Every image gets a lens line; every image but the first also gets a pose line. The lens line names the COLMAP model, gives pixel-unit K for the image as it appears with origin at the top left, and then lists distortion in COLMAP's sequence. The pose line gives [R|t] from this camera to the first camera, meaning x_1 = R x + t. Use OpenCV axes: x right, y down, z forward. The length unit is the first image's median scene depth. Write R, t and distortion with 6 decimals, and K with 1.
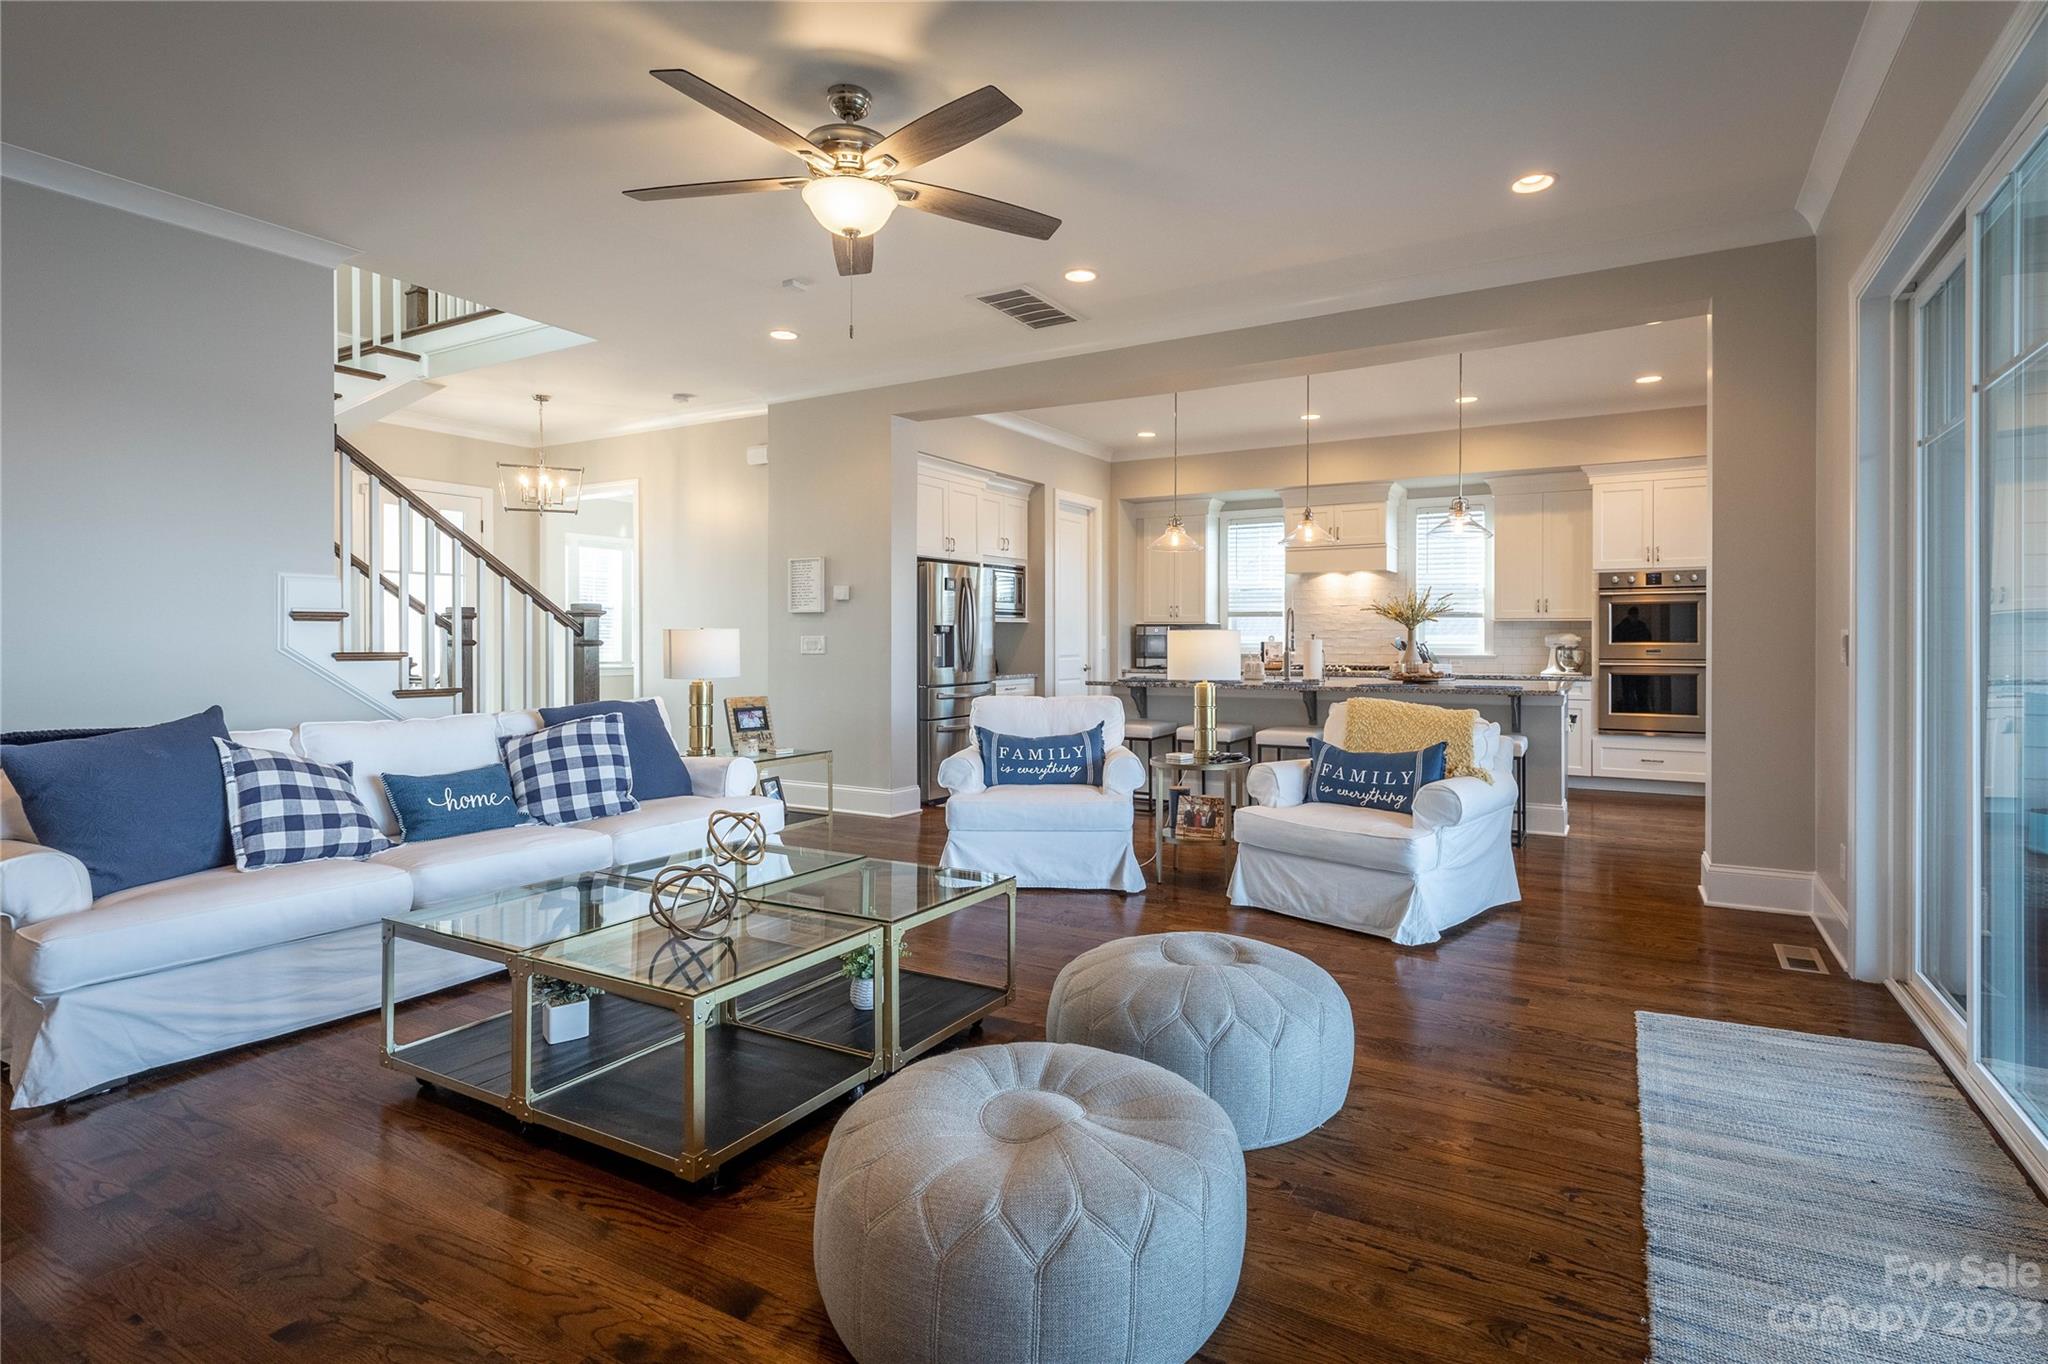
lens RADIAL K [[936.7, 0, 1031.5], [0, 936.7, 686.6], [0, 0, 1]] dist [0.000047, -0.000006]
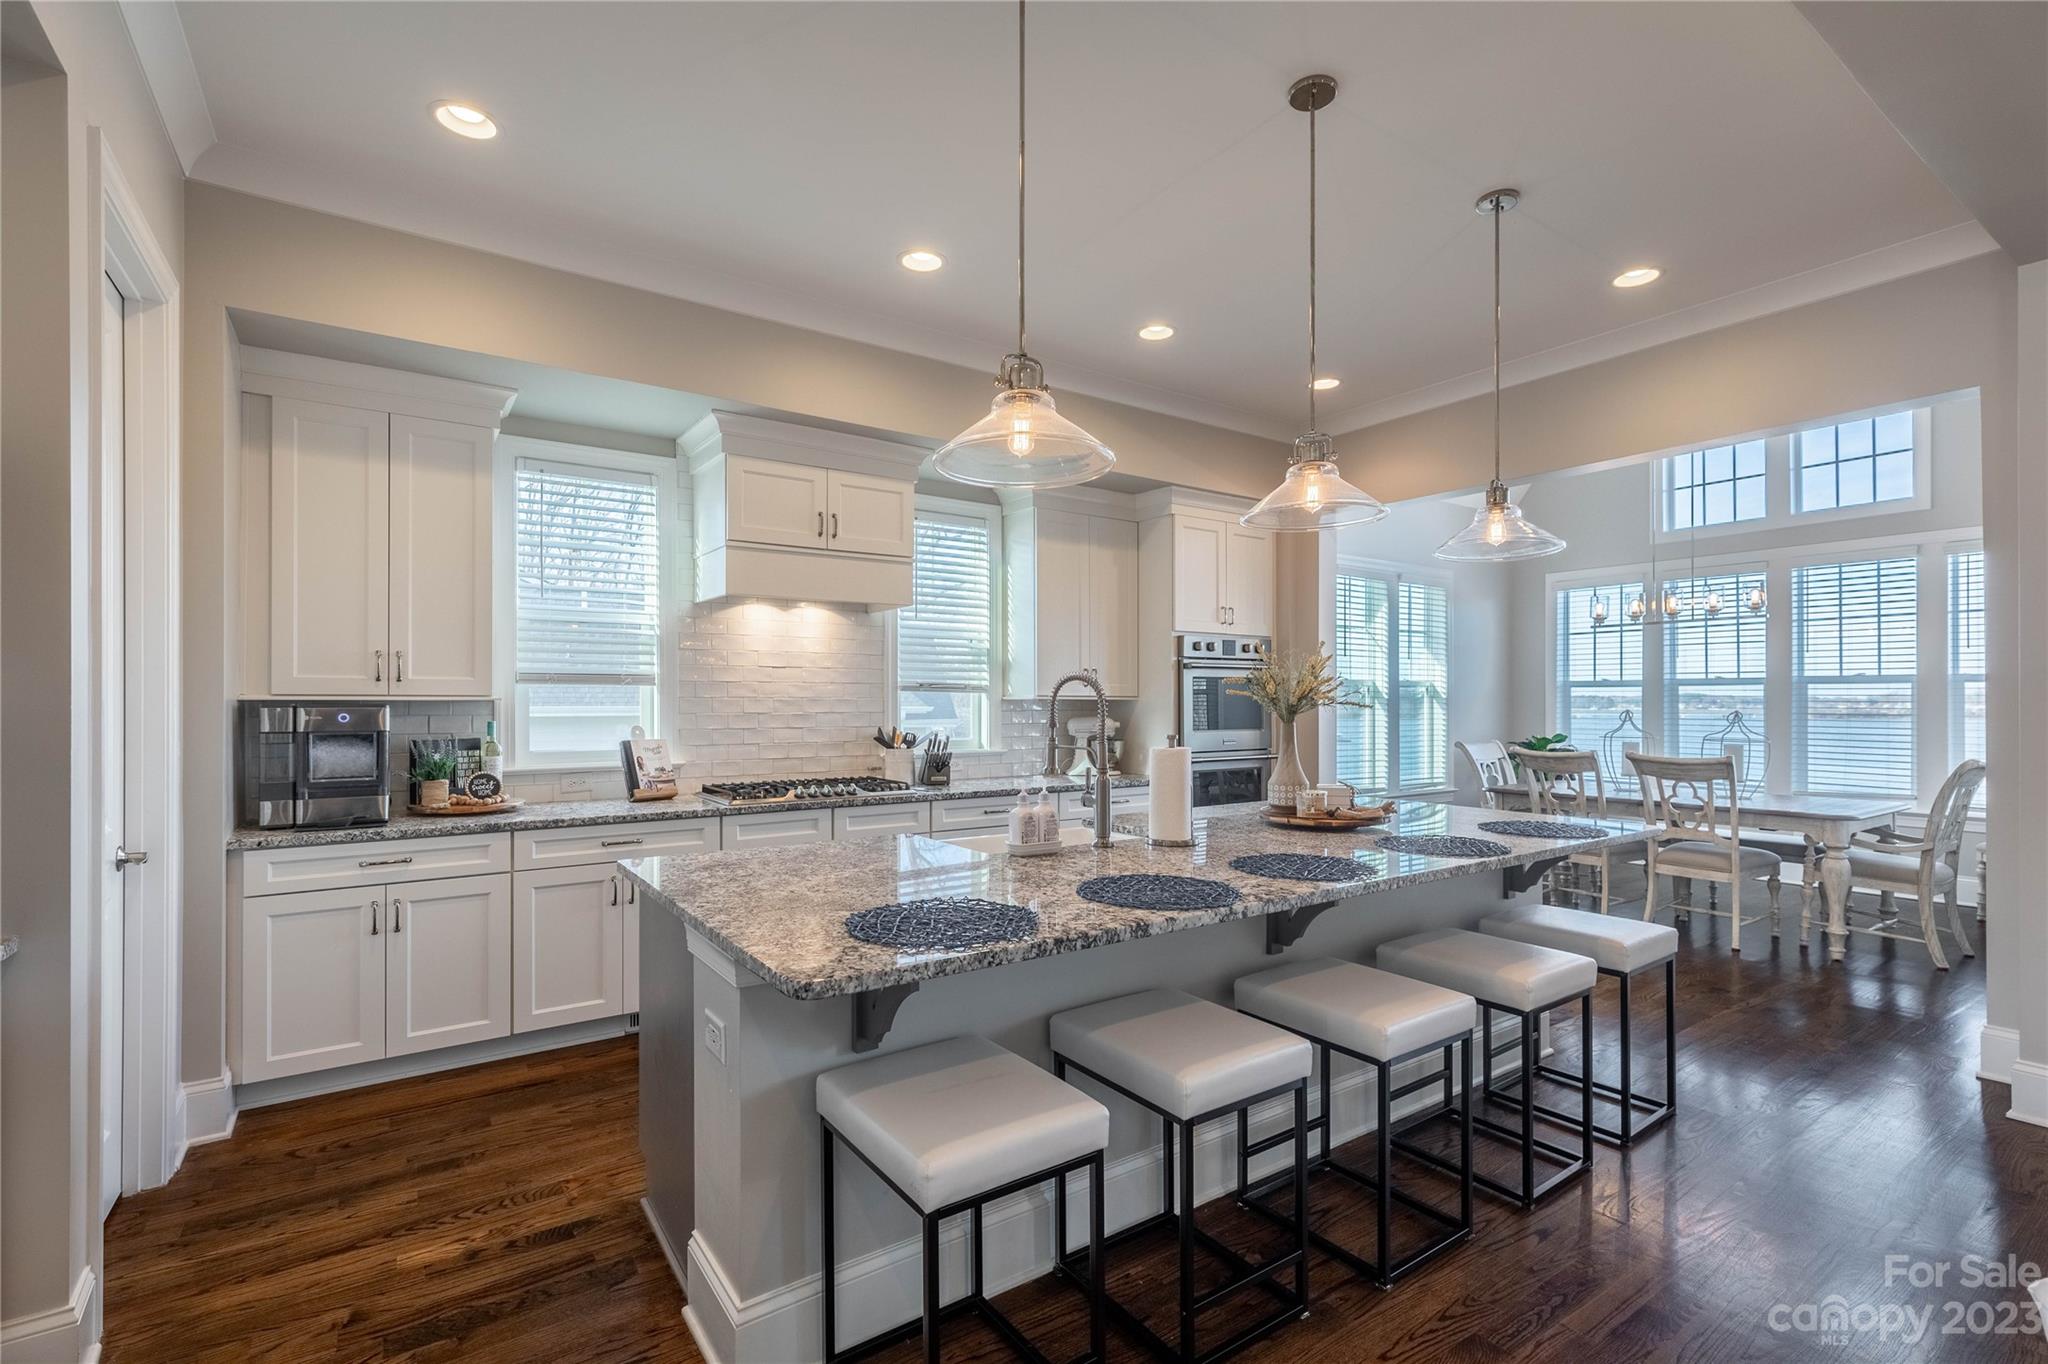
lens RADIAL K [[930.8, 0, 996.6], [0, 930.8, 701.5], [0, 0, 1]] dist [0.000875, 0.000251]
pose [[0.409035, 0.000586, 0.912518, -0.100168], [0.048703, 0.998560, -0.022472, -0.053200], [-0.911218, 0.053634, 0.408418, 0.730850]]
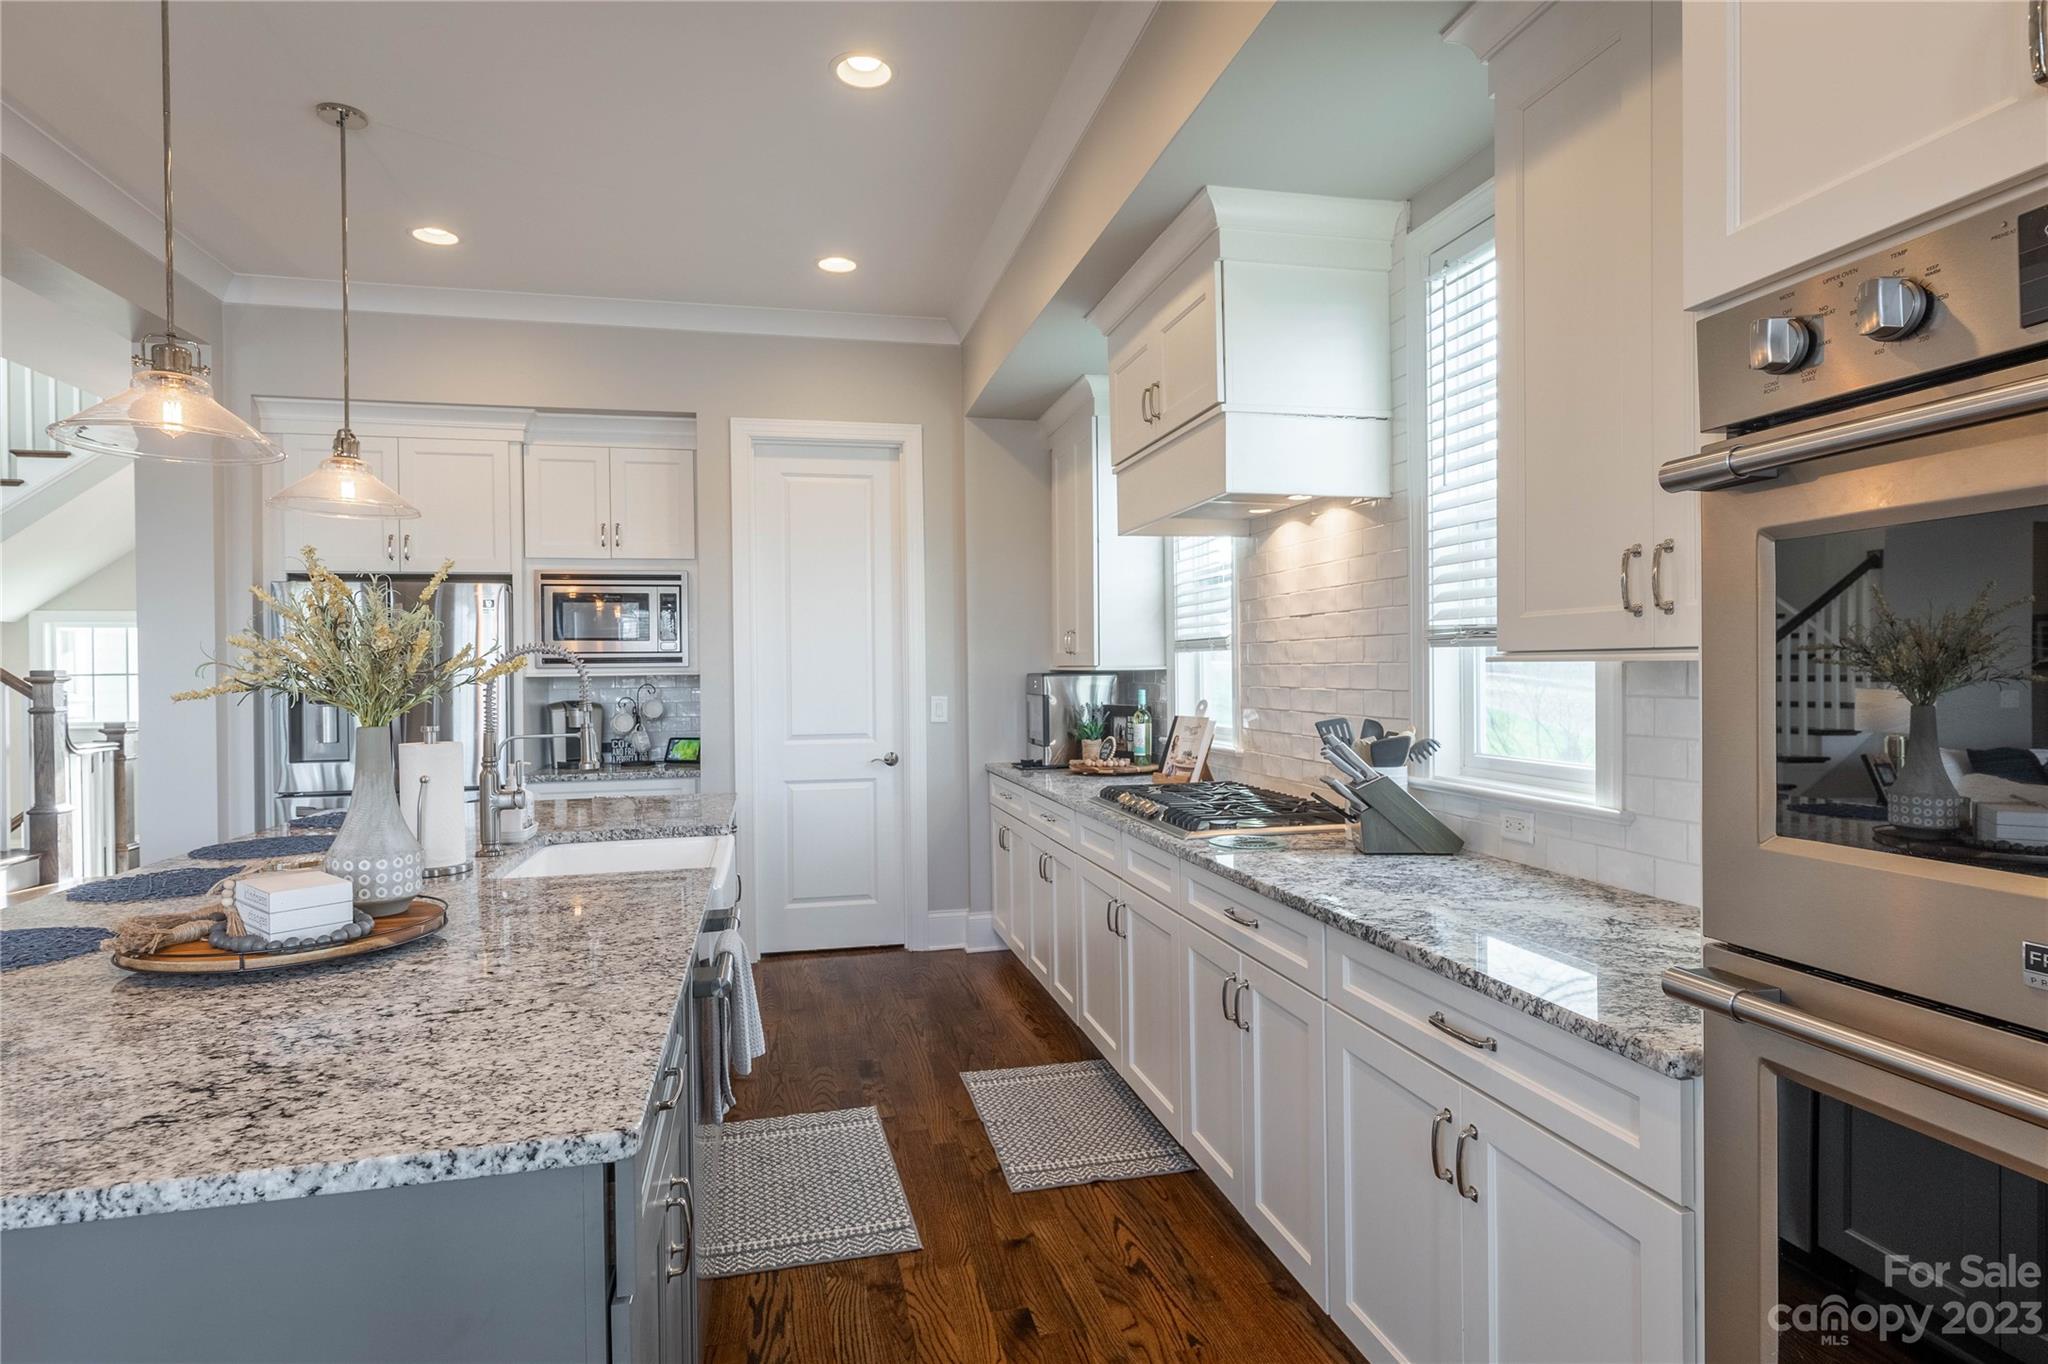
lens RADIAL K [[1063.1, 0, 1024.0], [0, 1063.1, 682.0], [0, 0, 1]] dist [0.000176, 0.000031]
pose [[0.710163, -0.000251, -0.704037, 0.568767], [-0.030362, 0.999059, -0.030981, -0.052182], [0.703382, 0.043378, 0.709487, 0.718810]]
